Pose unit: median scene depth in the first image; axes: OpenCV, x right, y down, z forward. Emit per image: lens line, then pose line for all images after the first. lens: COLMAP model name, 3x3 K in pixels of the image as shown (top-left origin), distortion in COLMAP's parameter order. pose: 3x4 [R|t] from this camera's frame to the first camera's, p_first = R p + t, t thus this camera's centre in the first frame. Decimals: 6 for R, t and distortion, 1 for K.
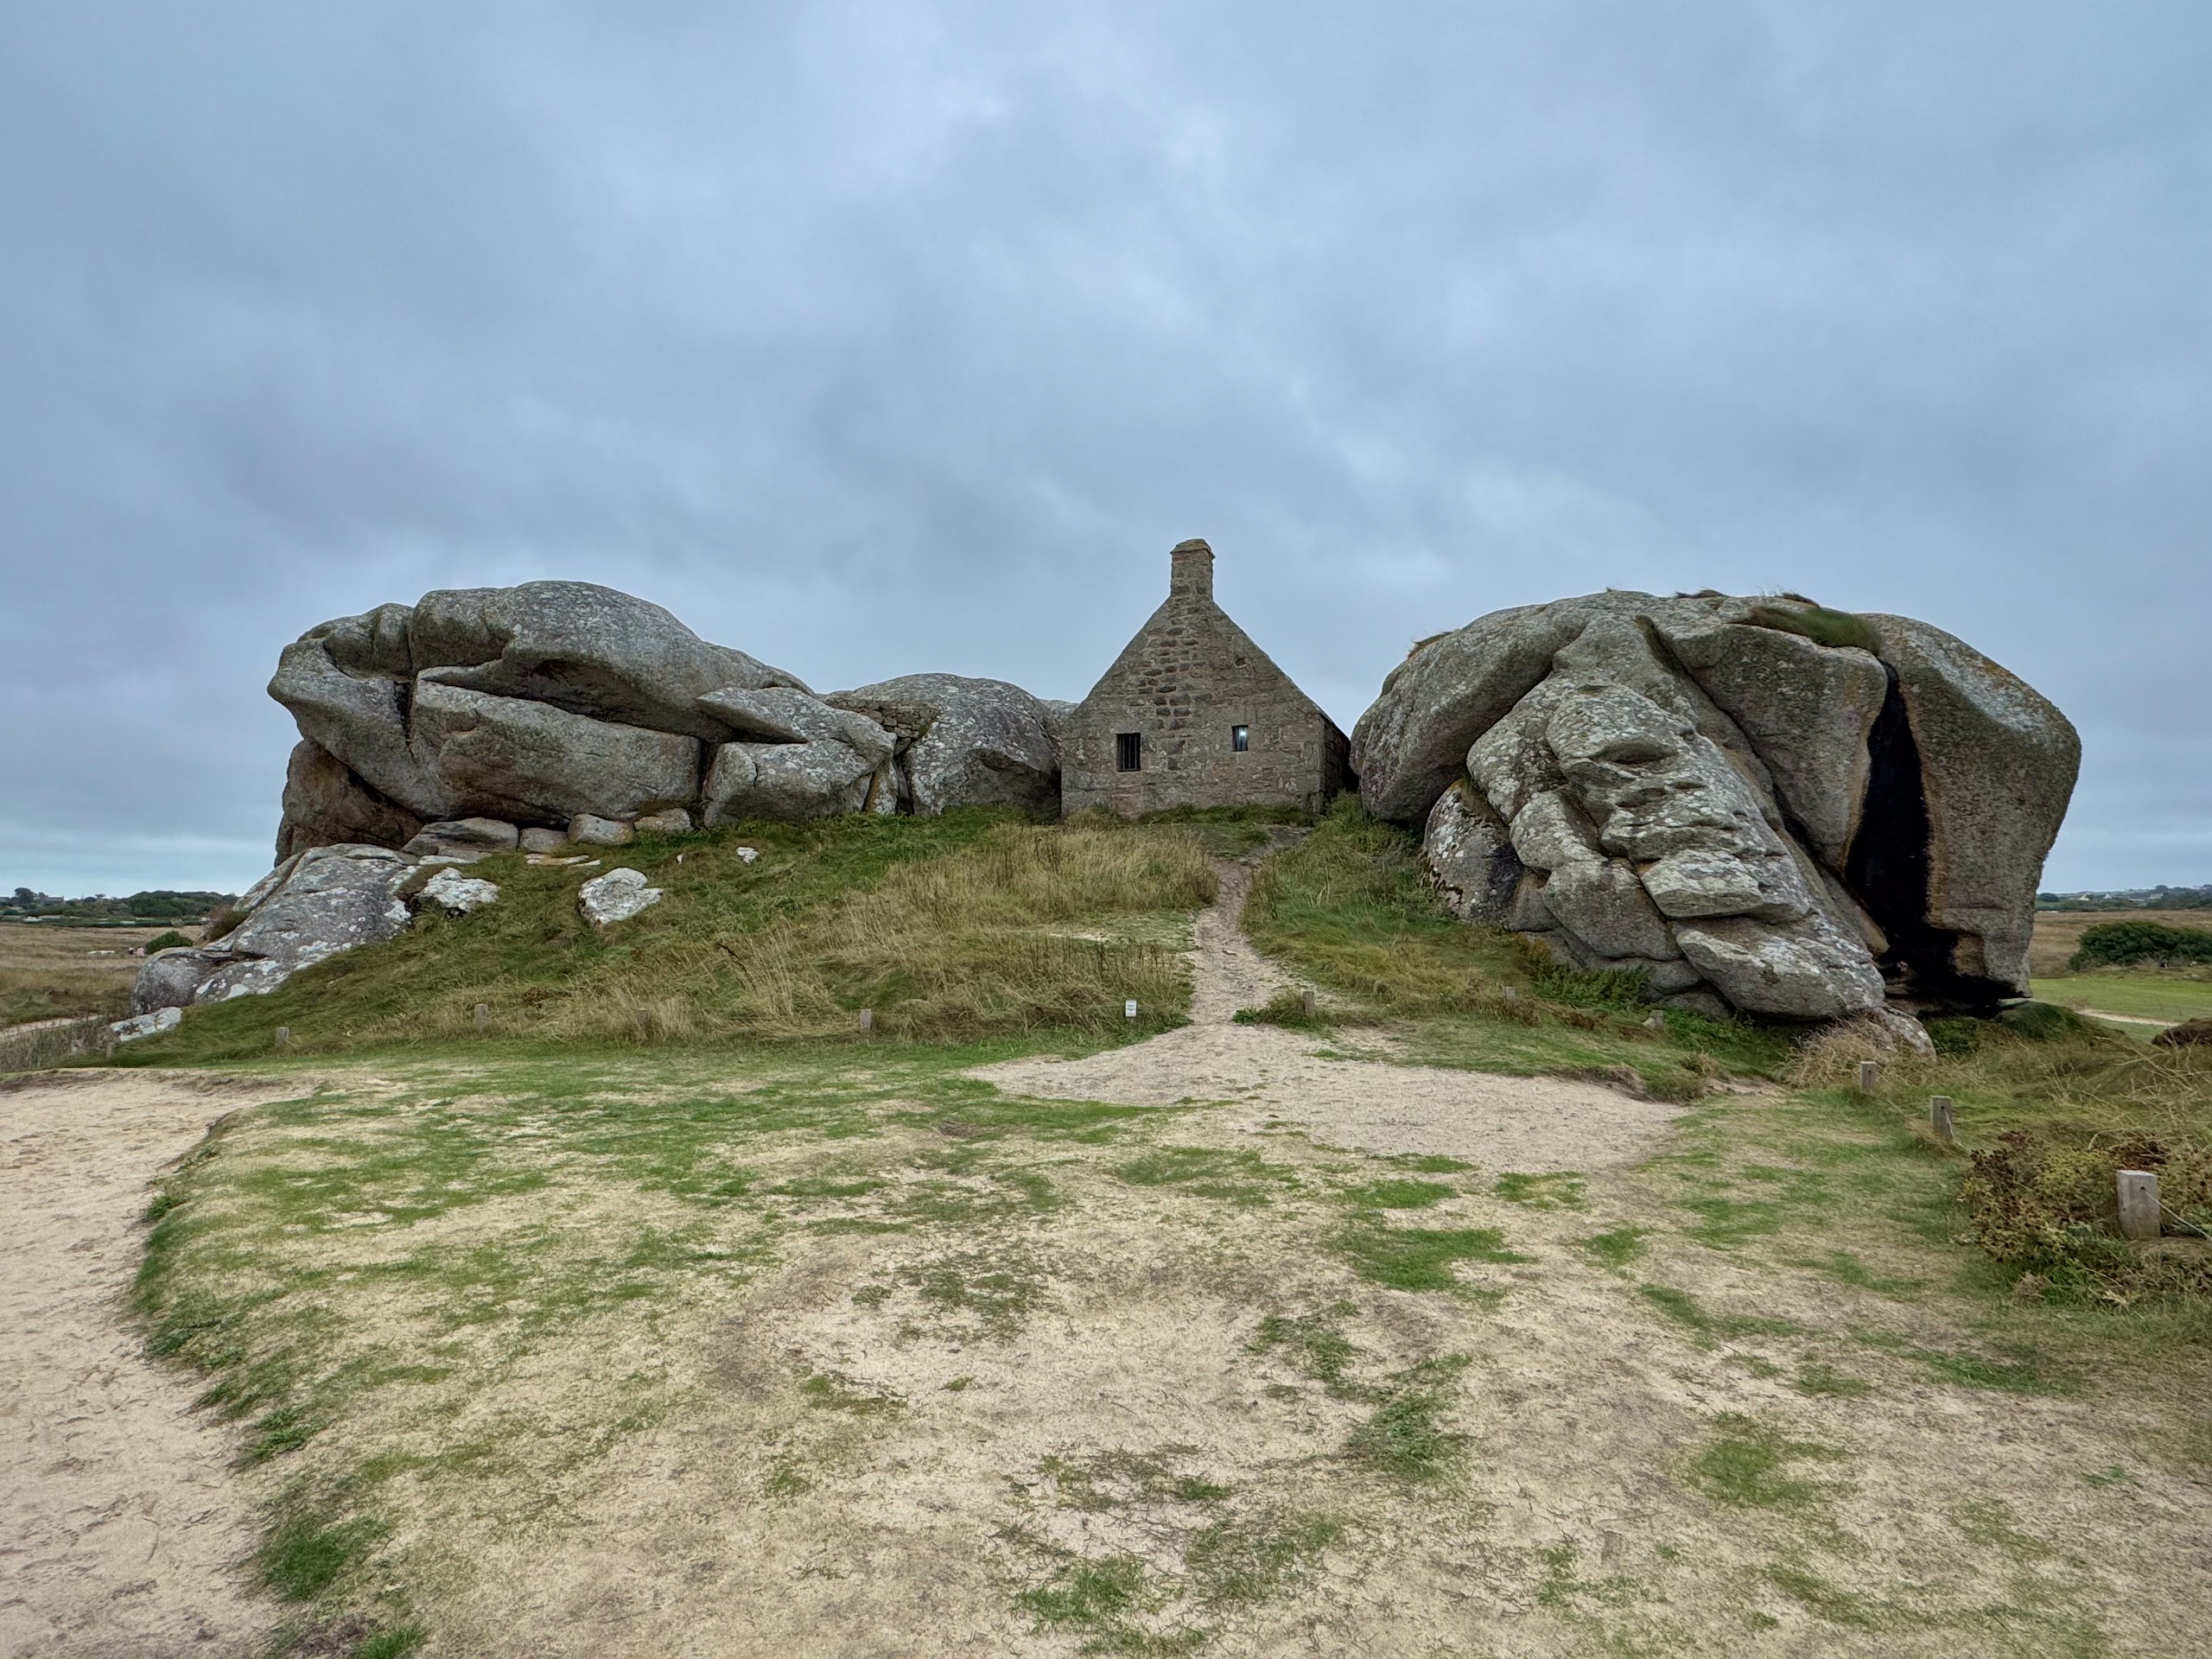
lens RADIAL K [[1142.9, 0, 1105.5], [0, 1142.9, 825.6], [0, 0, 1]] dist [-0.021419, 0.001996]
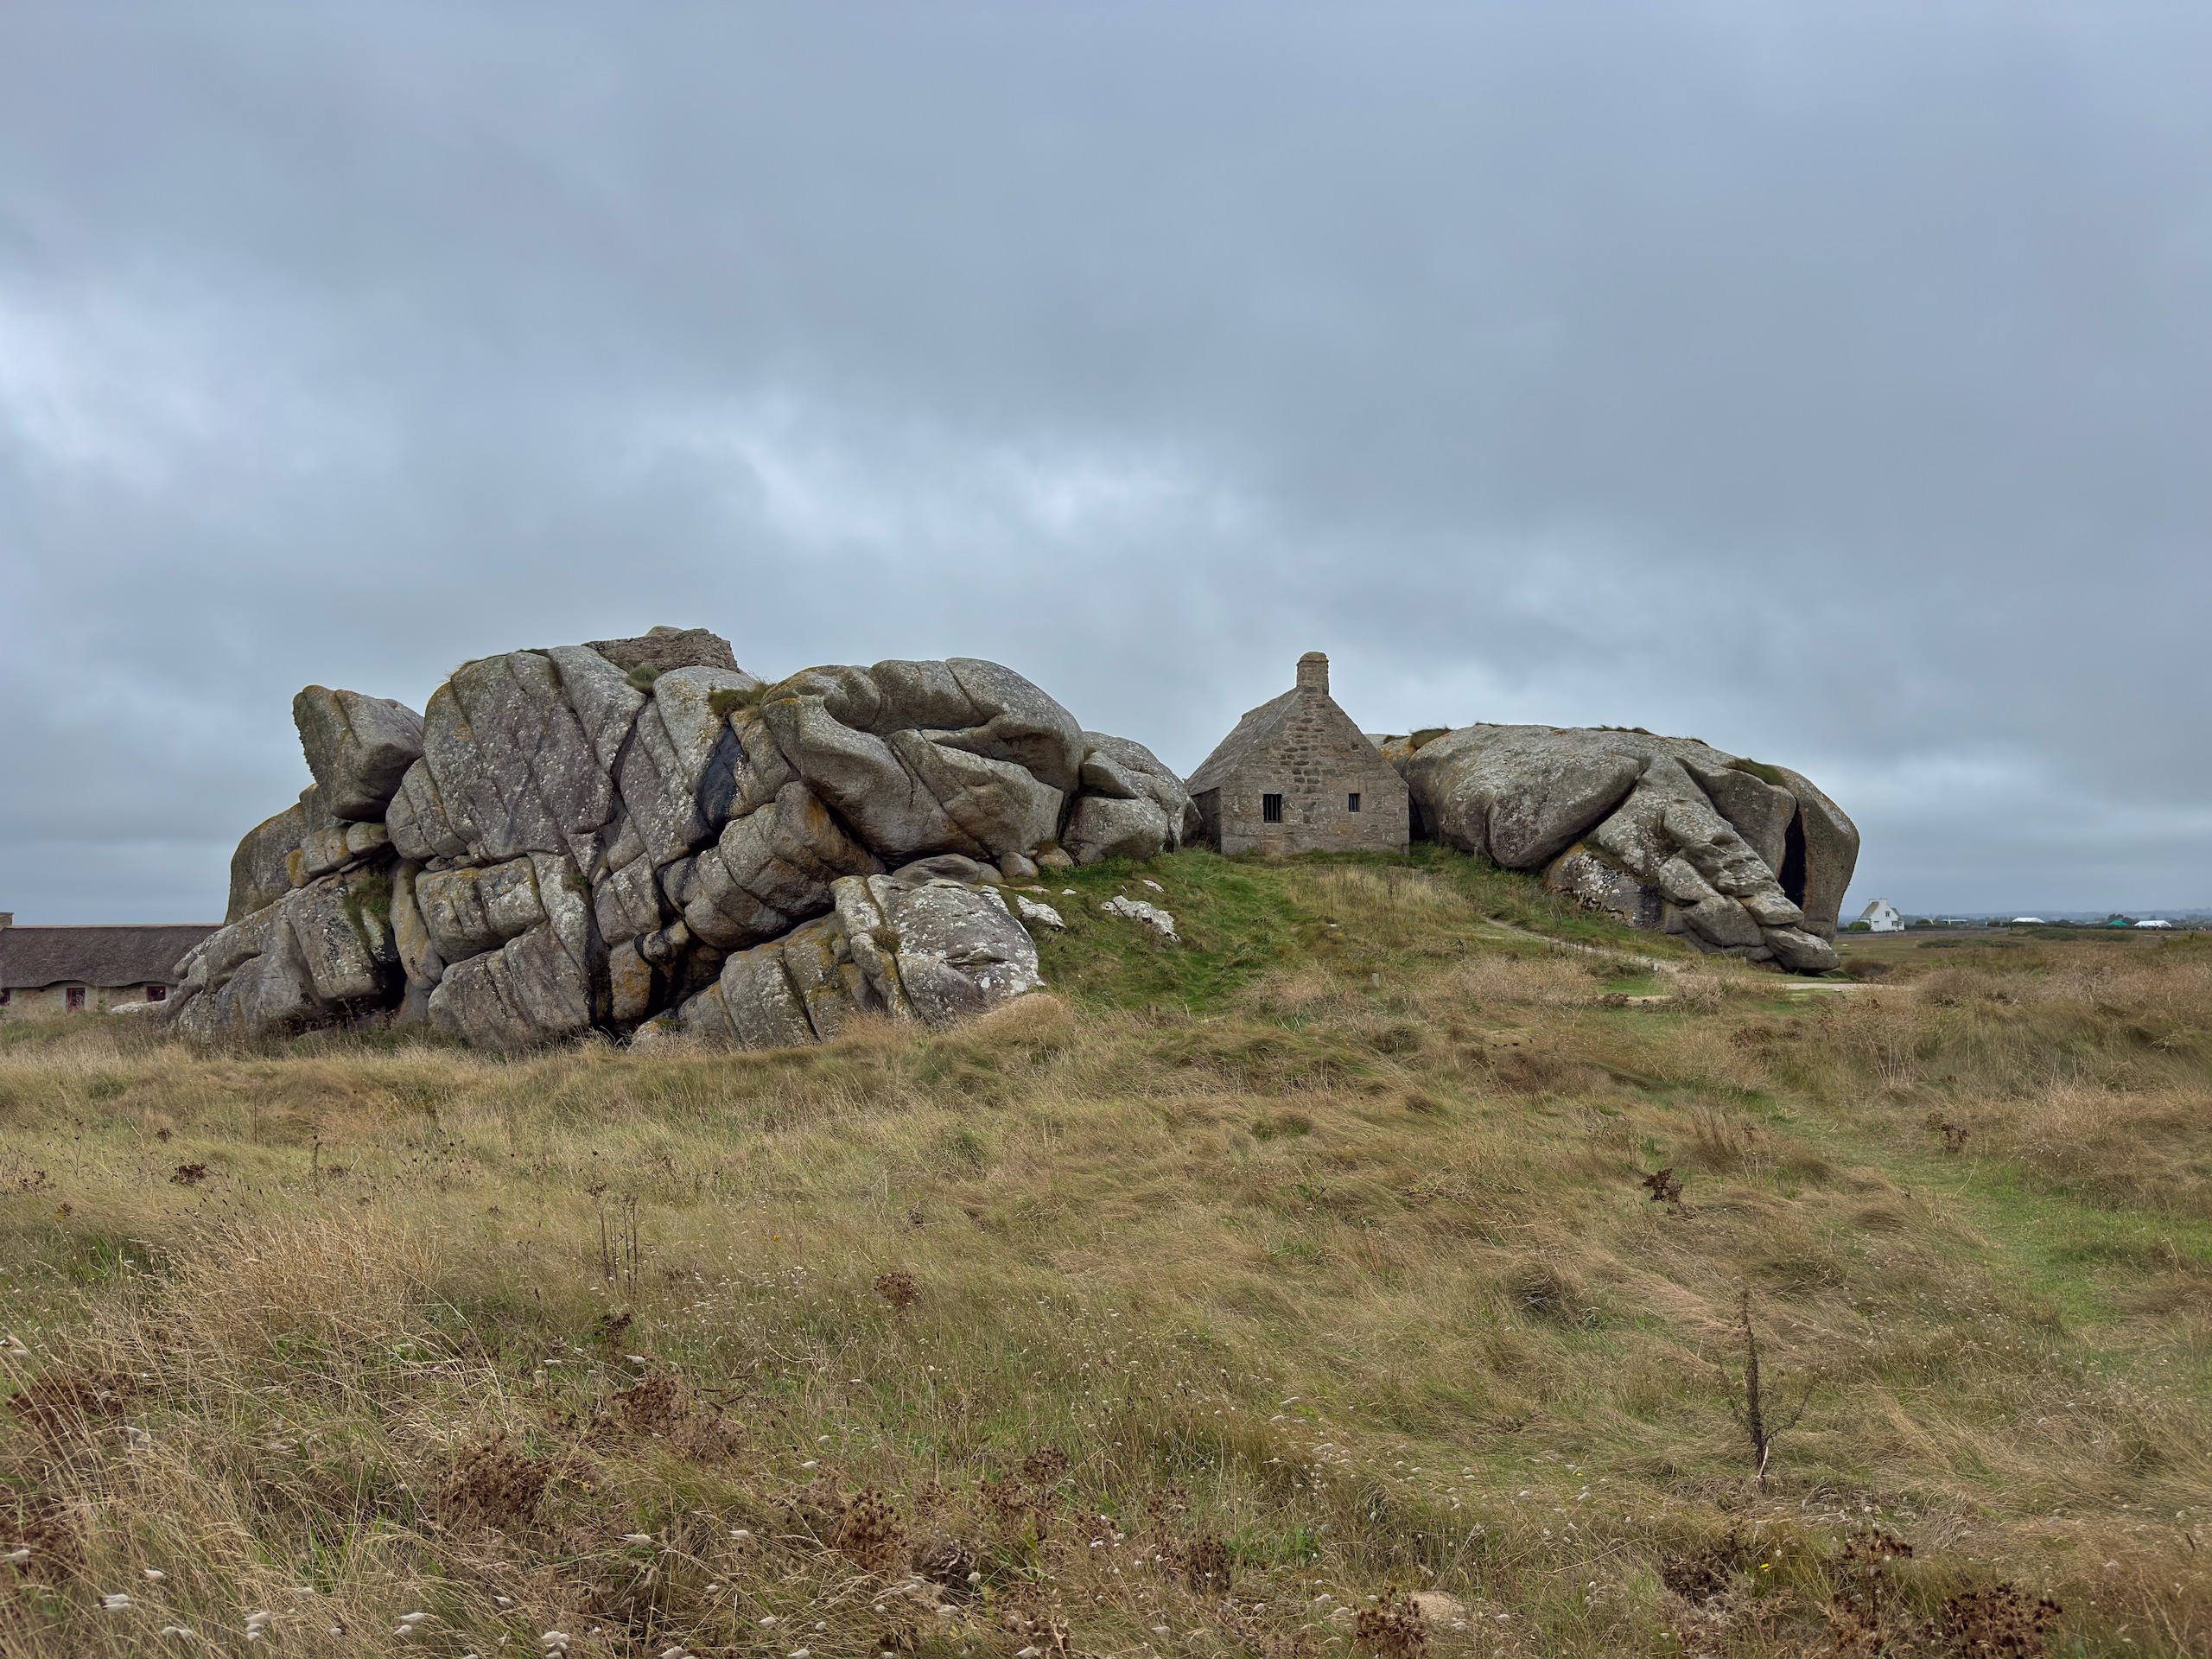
lens RADIAL K [[1561.4, 0, 1090.9], [0, 1561.4, 792.0], [0, 0, 1]] dist [0.021593, -0.002031]
pose [[0.864407, 0.038599, 0.501309, -1.405320], [-0.025405, 0.999128, -0.033124, -0.023597], [-0.502150, 0.015897, 0.864634, -0.596984]]
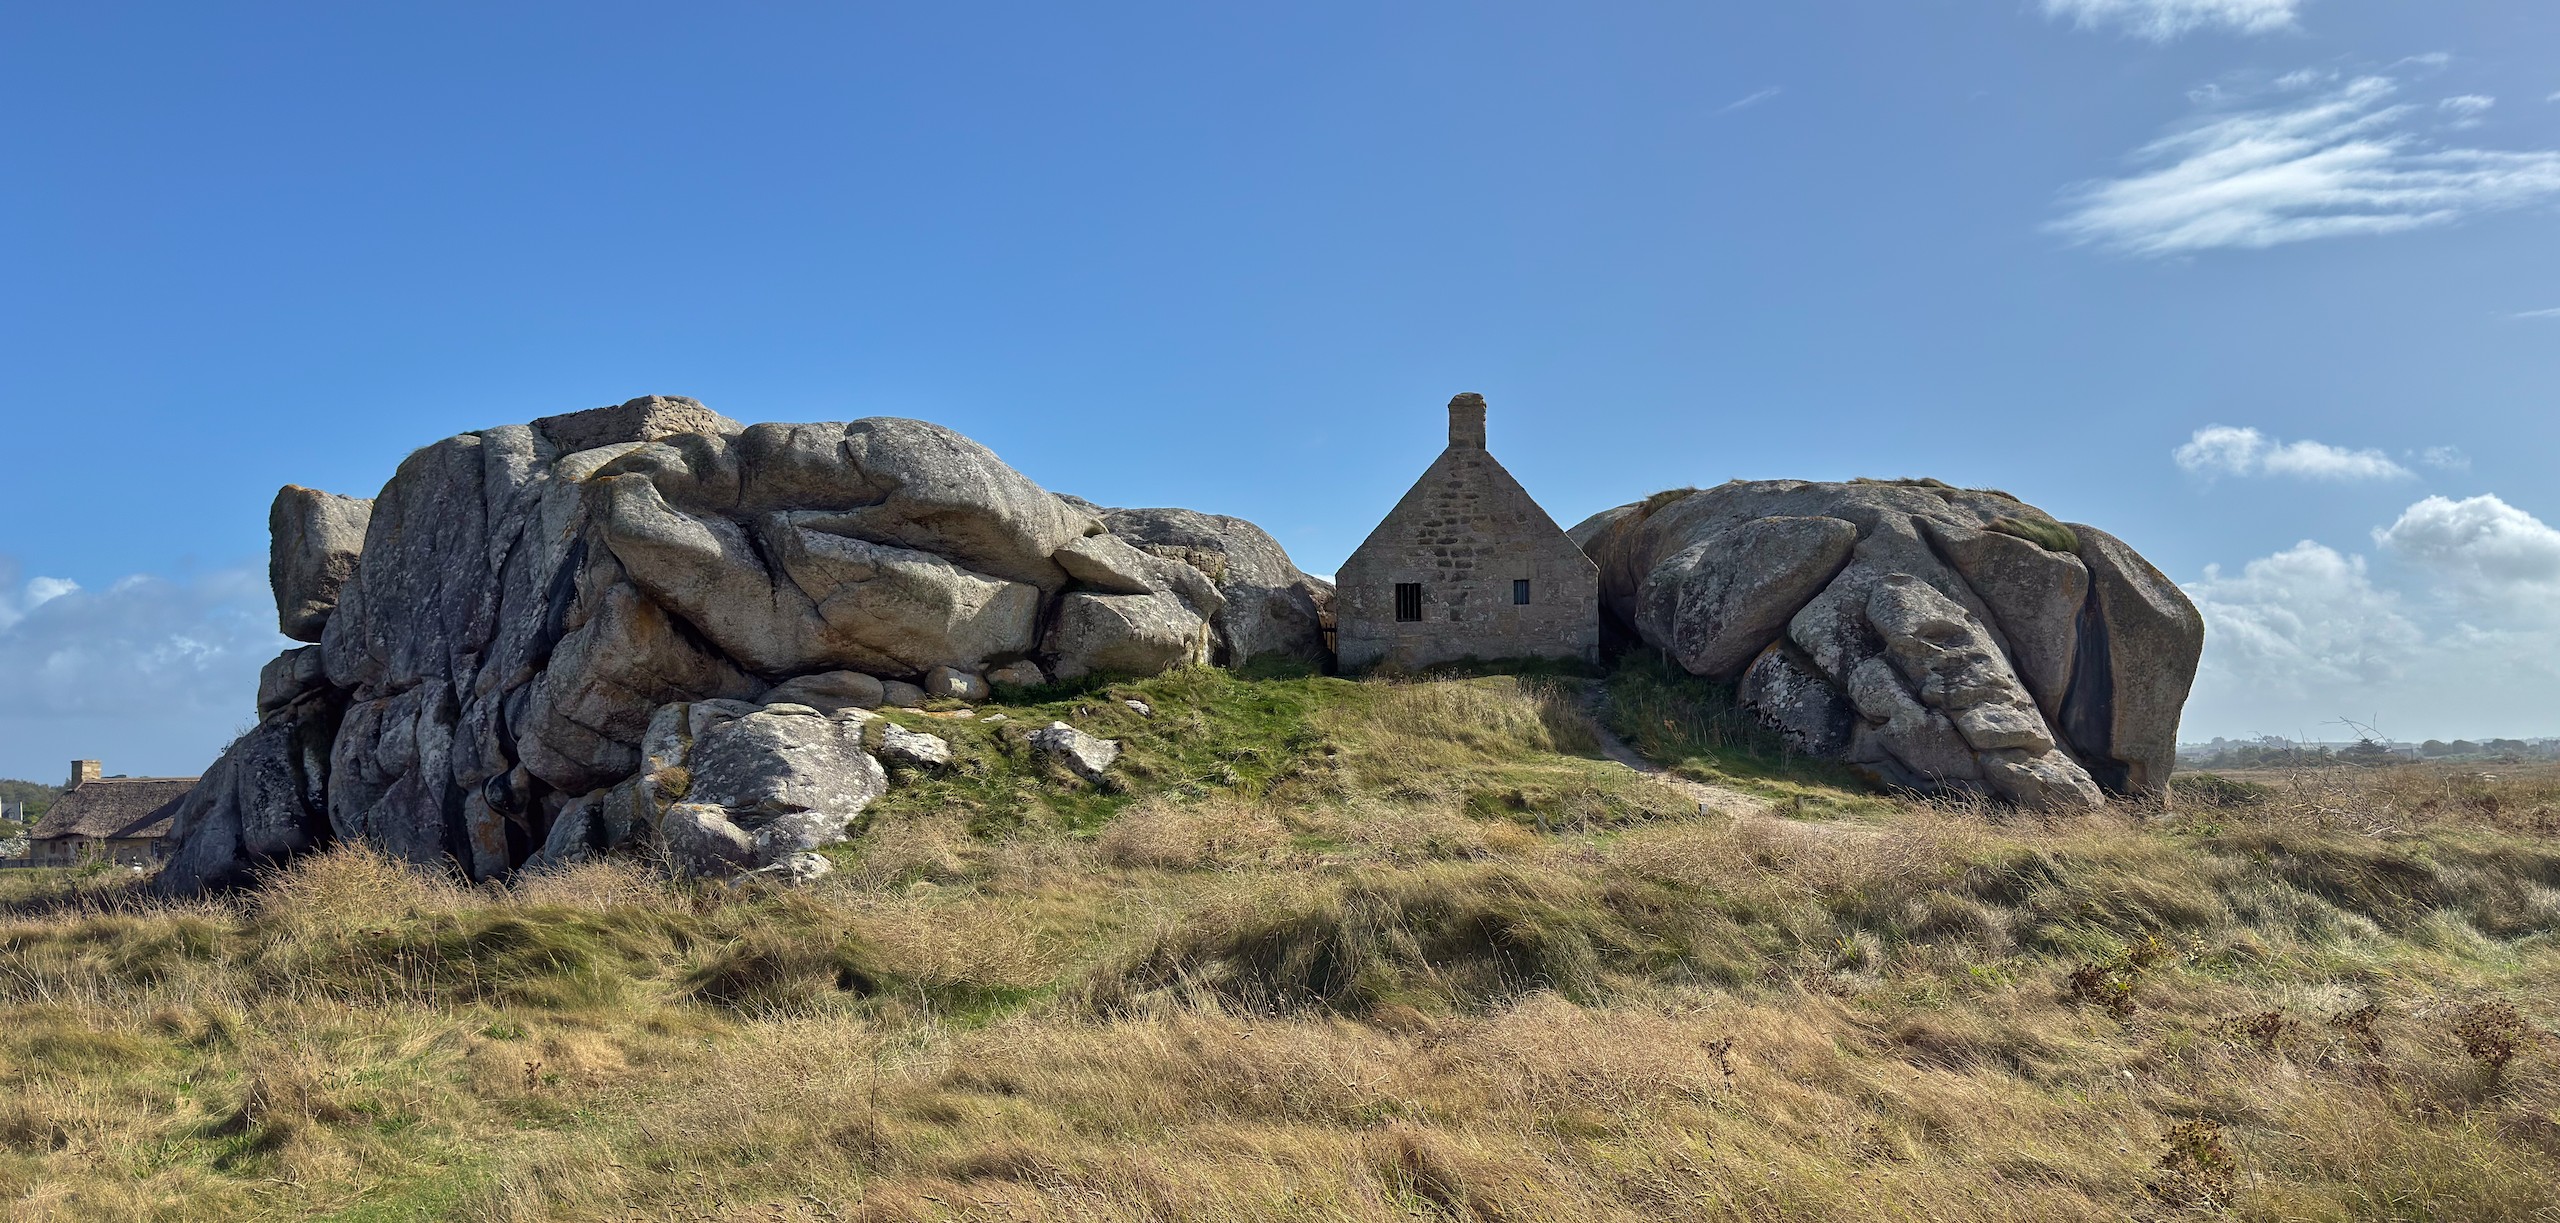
lens RADIAL K [[1890.9, 0, 1388.5], [0, 1890.9, 660.1], [0, 0, 1]] dist [0.019293, -0.003070]
pose [[0.942100, 0.003467, 0.335315, -0.724370], [-0.005645, 0.999969, 0.005523, -0.029793], [-0.335285, -0.007096, 0.942090, -0.728424]]
